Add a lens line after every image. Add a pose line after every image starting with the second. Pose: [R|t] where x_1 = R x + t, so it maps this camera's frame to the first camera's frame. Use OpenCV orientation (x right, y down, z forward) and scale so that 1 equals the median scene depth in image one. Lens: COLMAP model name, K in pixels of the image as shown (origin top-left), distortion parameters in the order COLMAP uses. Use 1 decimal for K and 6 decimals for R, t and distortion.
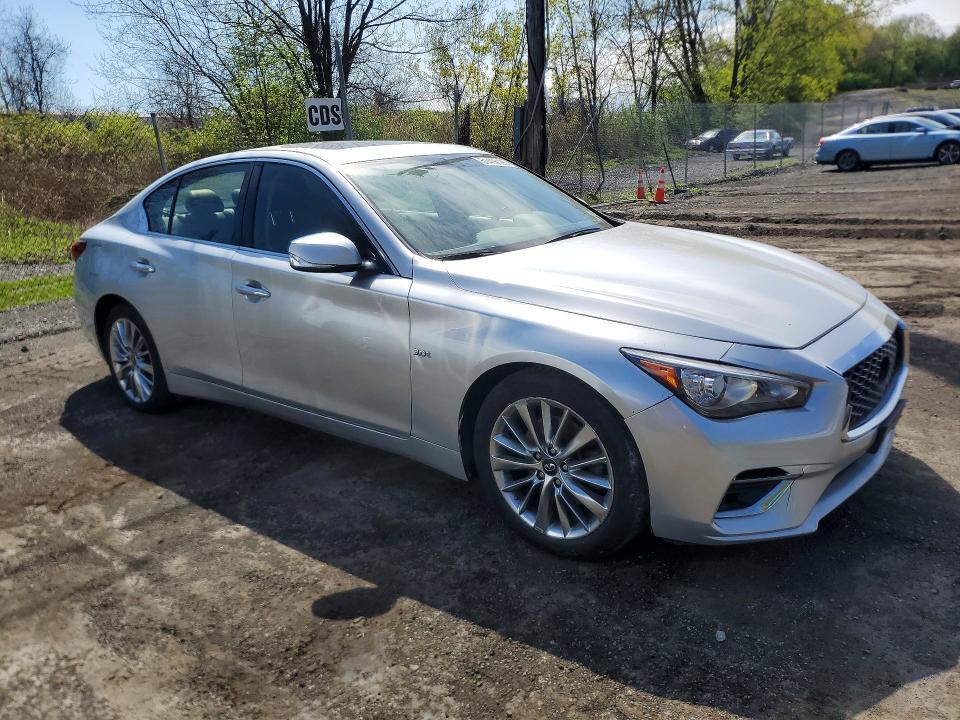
lens RADIAL K [[758.1, 0, 481.3], [0, 758.1, 360.4], [0, 0, 1]] dist [0.001501, 0.024249]
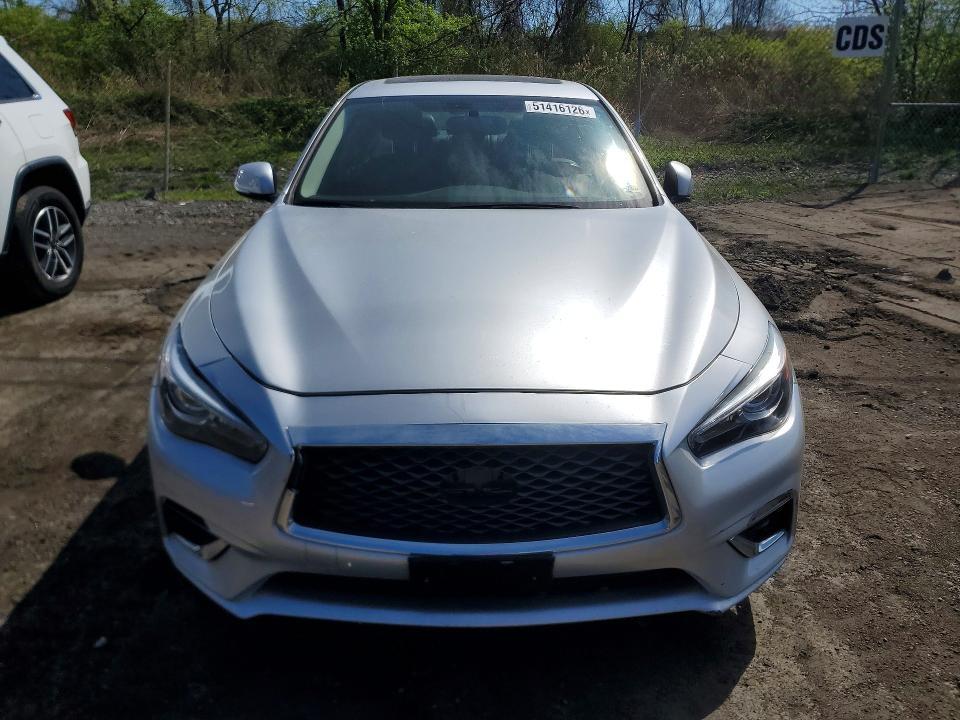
lens RADIAL K [[758.1, 0, 481.0], [0, 758.1, 358.8], [0, 0, 1]] dist [0.001501, 0.024249]
pose [[0.629158, 0.310057, -0.712759, 0.961627], [-0.241603, 0.949580, 0.199812, -0.218328], [0.738775, 0.046492, 0.672347, 0.580646]]
